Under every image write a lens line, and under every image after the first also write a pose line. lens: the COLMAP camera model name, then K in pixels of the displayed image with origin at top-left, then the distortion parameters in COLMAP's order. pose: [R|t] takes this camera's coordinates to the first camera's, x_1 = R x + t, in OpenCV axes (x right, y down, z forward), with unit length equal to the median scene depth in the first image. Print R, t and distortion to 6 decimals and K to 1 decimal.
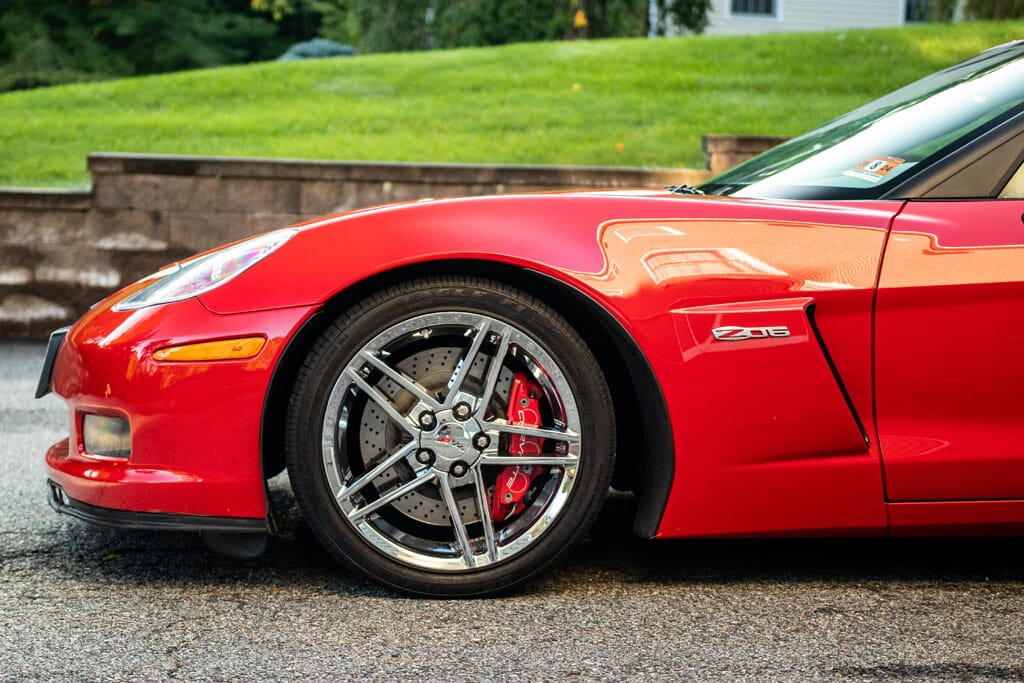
lens RADIAL K [[1622.6, 0, 512.0], [0, 1622.6, 341.5], [0, 0, 1]] dist [0.090111, 0.096529]
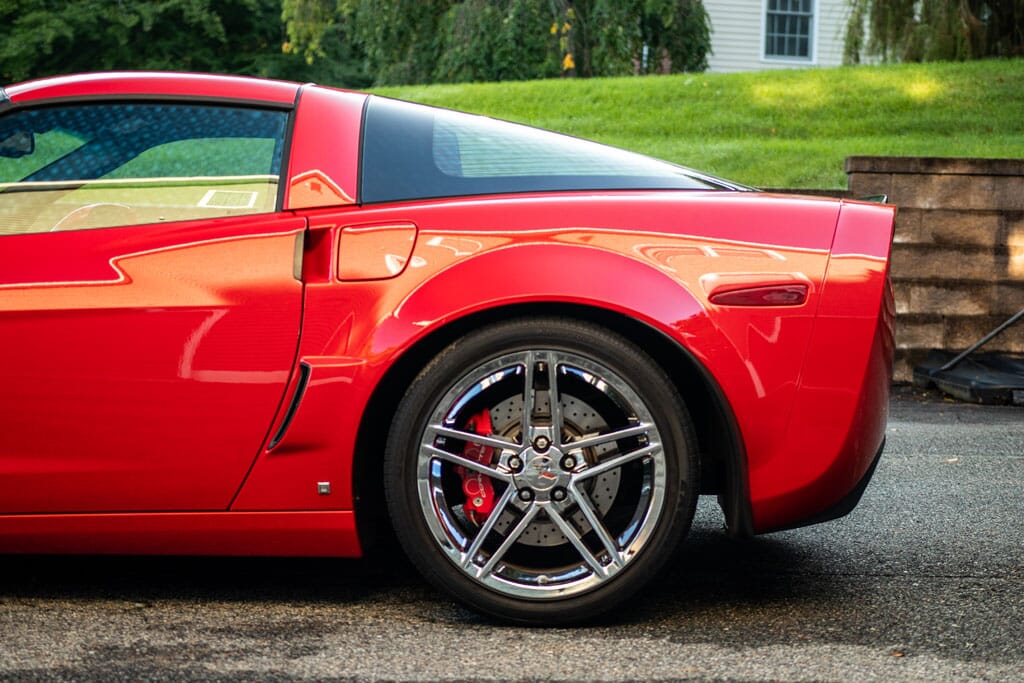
lens RADIAL K [[1577.7, 0, 512.0], [0, 1577.7, 341.5], [0, 0, 1]] dist [0.042183, 0.142276]
pose [[0.998885, 0.005808, -0.046849, 0.237655], [-0.006730, 0.999786, -0.019543, -0.001861], [0.046725, 0.019837, 0.998711, -0.013300]]
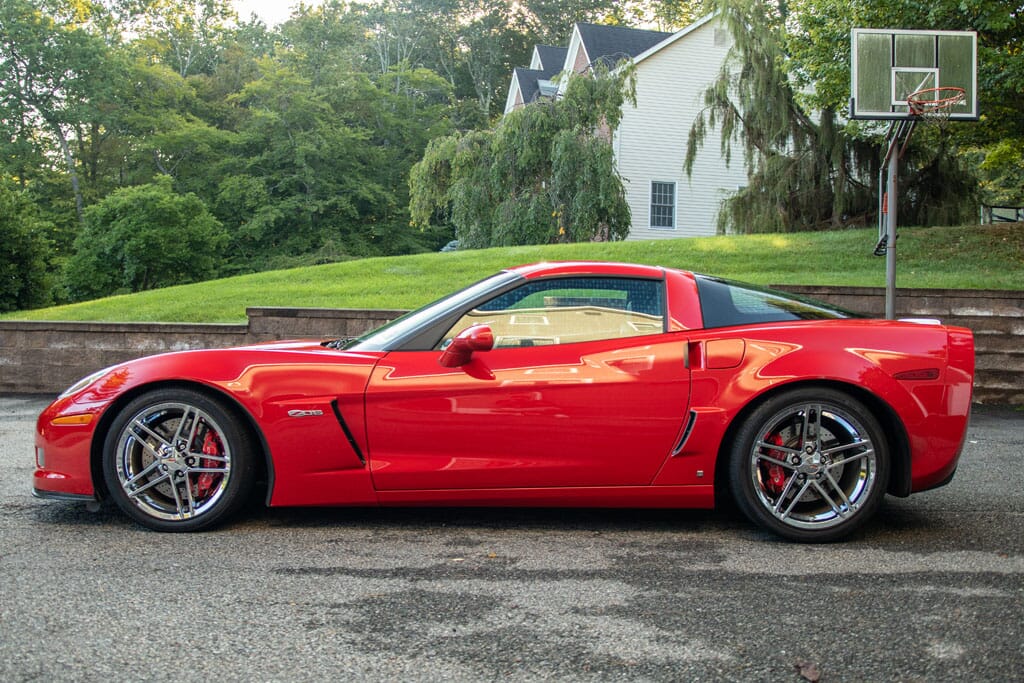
lens RADIAL K [[812.1, 0, 512.0], [0, 812.1, 341.5], [0, 0, 1]] dist [-0.044463, 0.002309]
pose [[0.998718, -0.001063, -0.050613, 0.136388], [-0.001816, 0.998383, -0.056810, -0.011448], [0.050592, 0.056829, 0.997101, -0.023329]]
